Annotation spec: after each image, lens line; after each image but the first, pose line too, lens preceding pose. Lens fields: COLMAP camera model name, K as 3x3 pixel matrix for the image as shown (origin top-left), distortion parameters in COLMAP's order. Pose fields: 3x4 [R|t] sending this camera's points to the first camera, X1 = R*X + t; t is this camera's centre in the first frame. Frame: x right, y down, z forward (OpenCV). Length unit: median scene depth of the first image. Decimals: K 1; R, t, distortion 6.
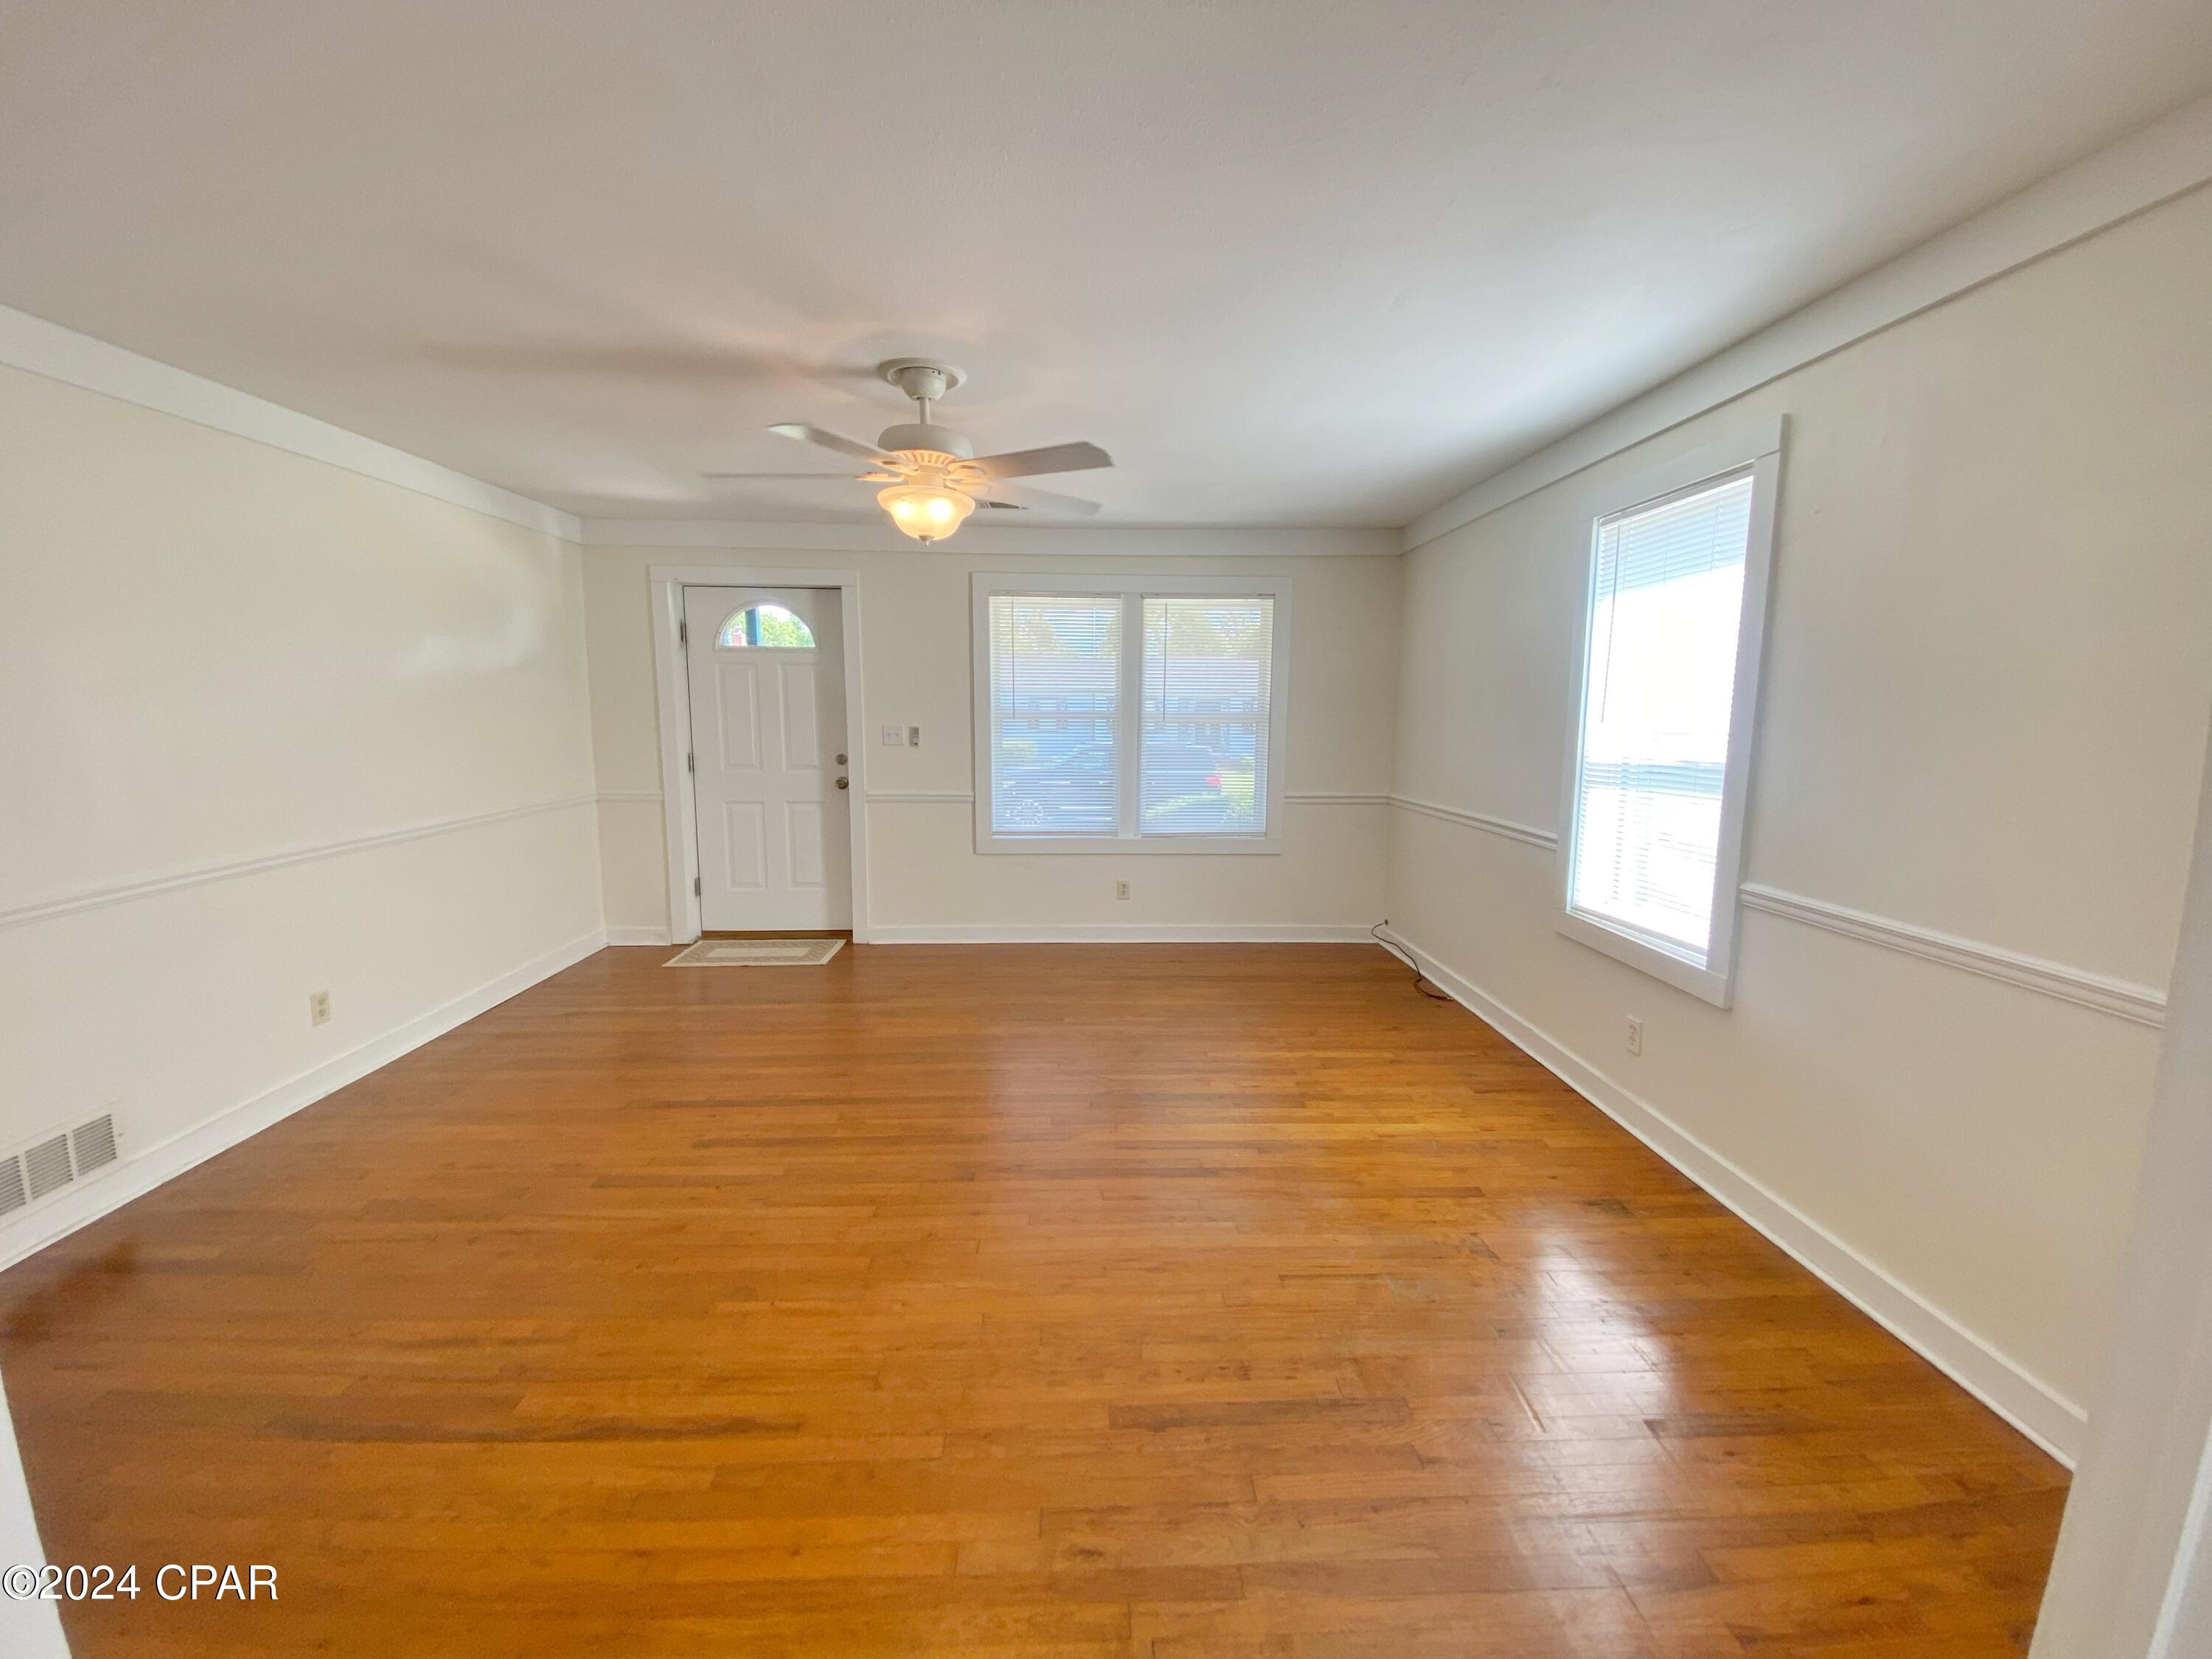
lens RADIAL K [[894.2, 0, 1106.0], [0, 894.2, 829.5], [0, 0, 1]] dist [-0.048877, -0.000069]
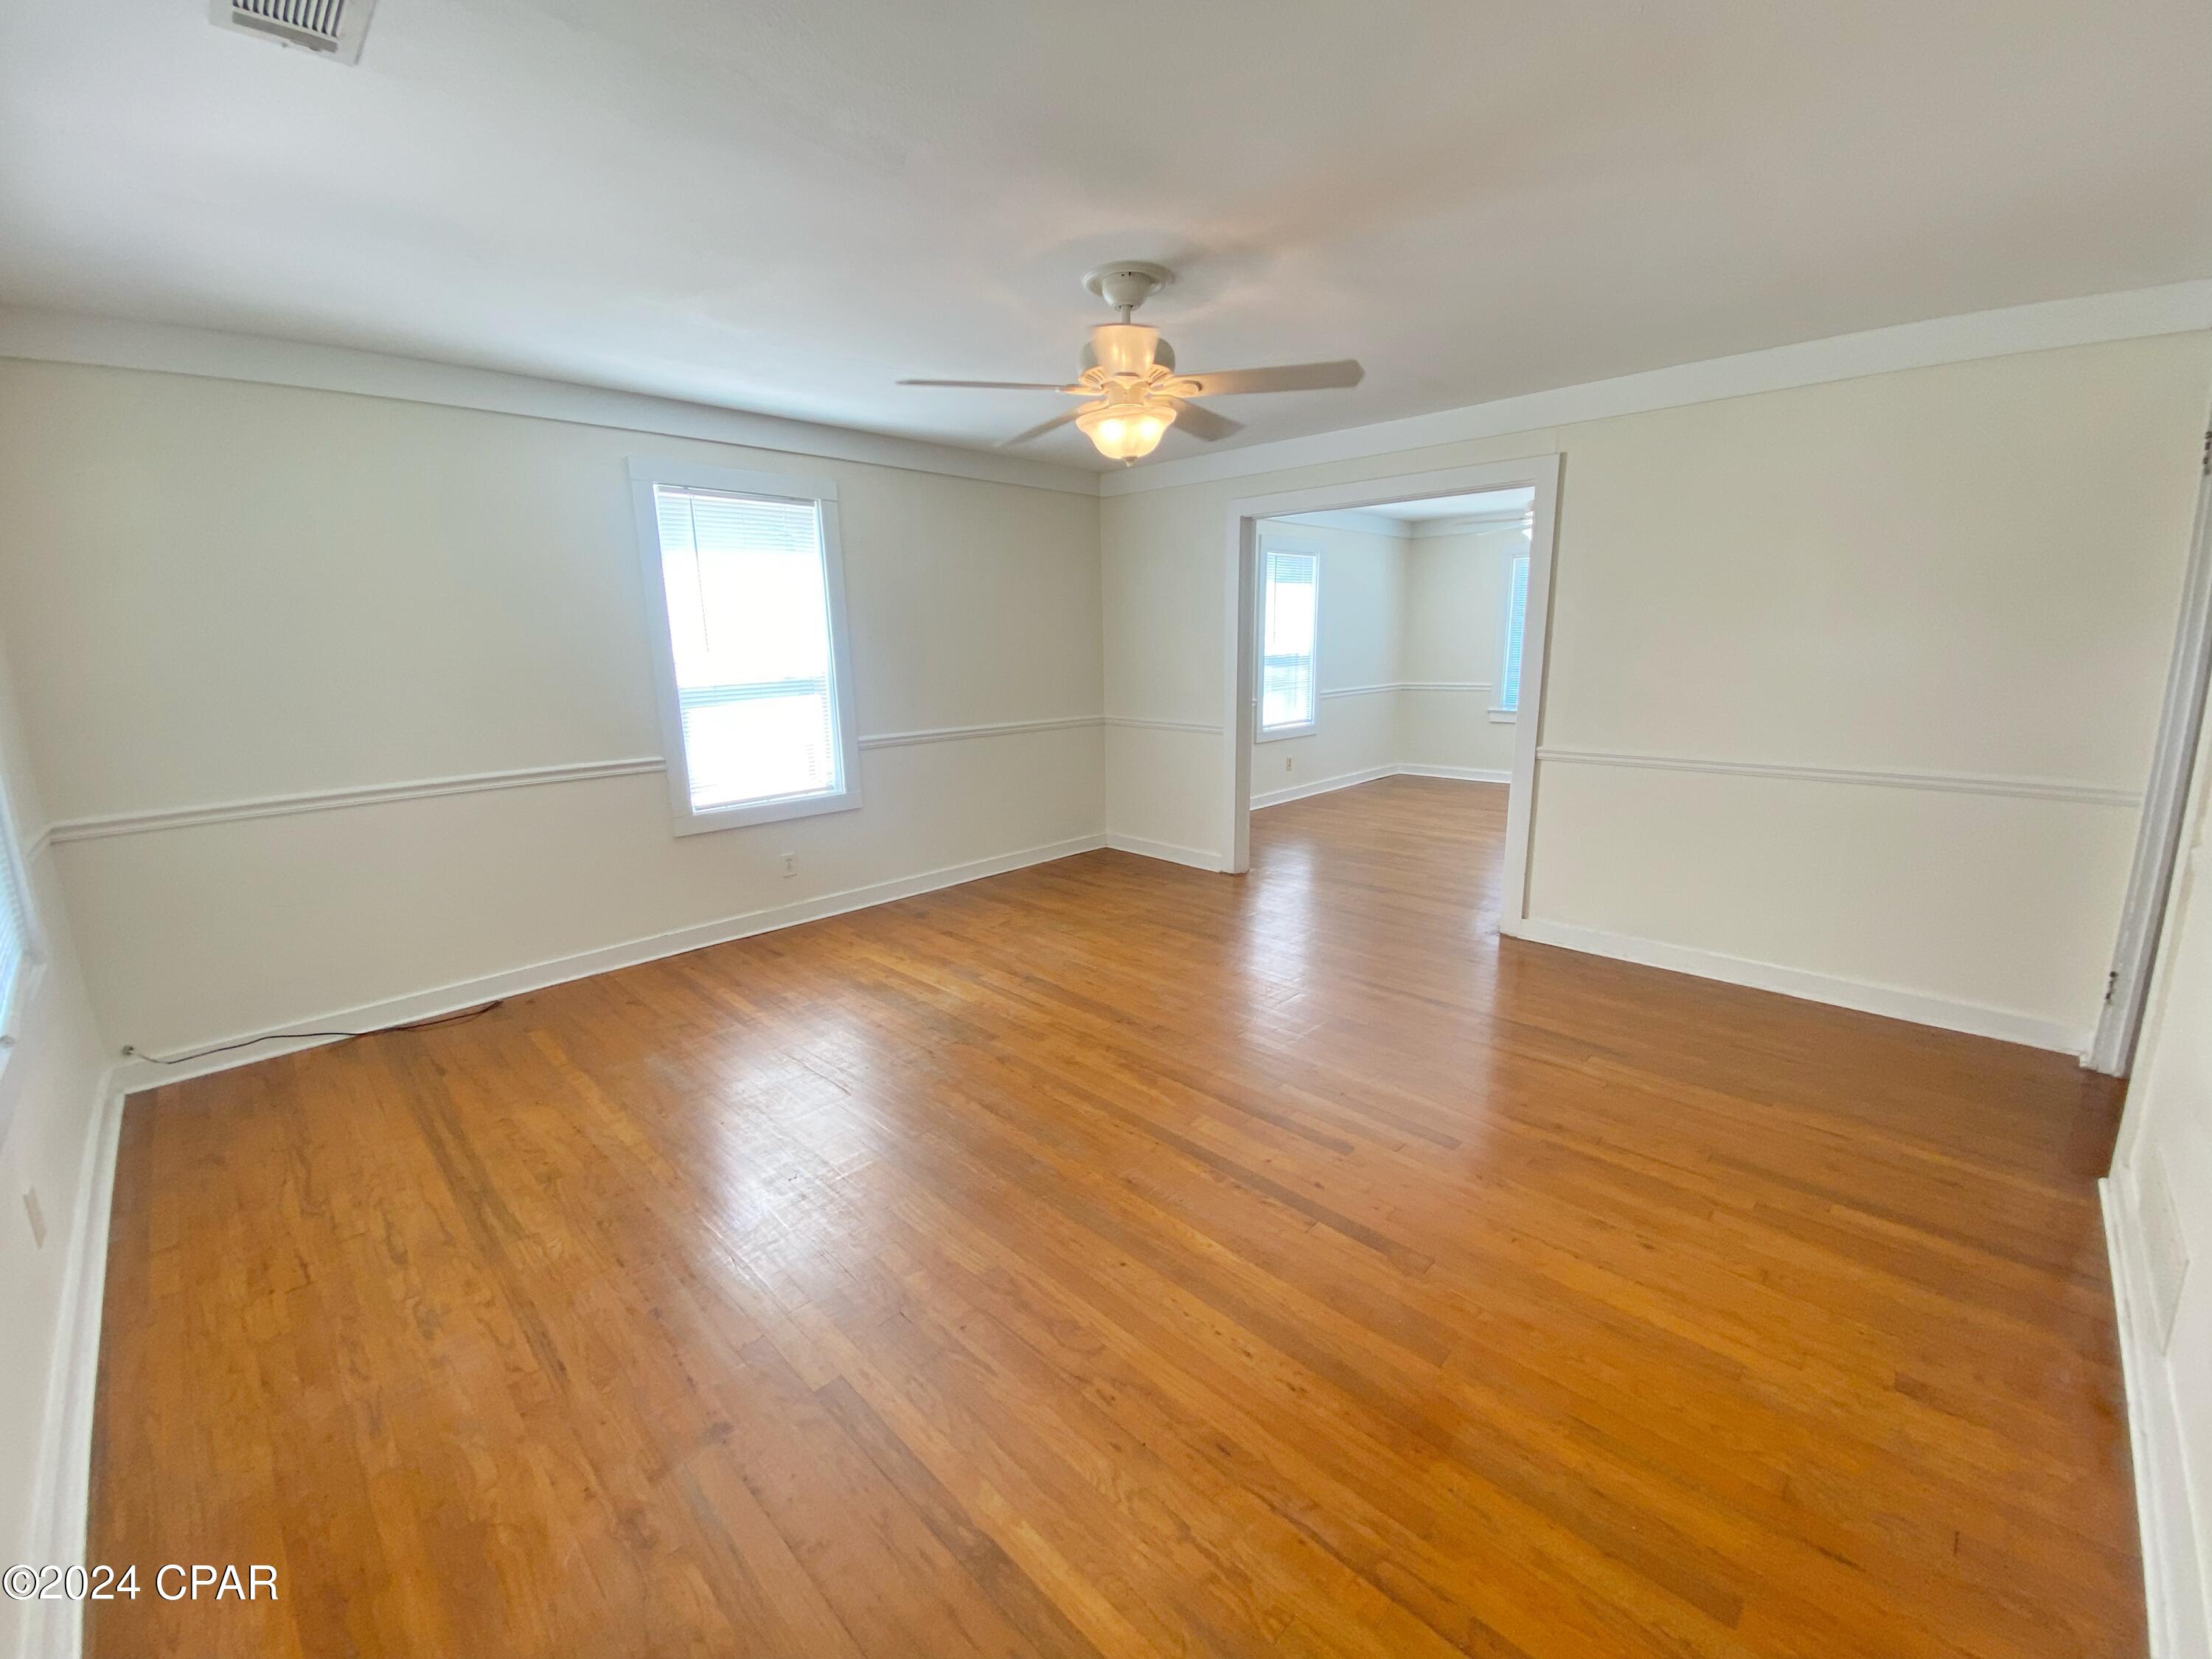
lens RADIAL K [[901.3, 0, 1104.4], [0, 901.3, 814.6], [0, 0, 1]] dist [-0.000827, -0.000477]
pose [[-0.692448, -0.138806, 0.707989, -0.846439], [0.105090, 0.951446, 0.289321, -0.233416], [-0.713773, 0.274742, -0.644240, 1.584305]]
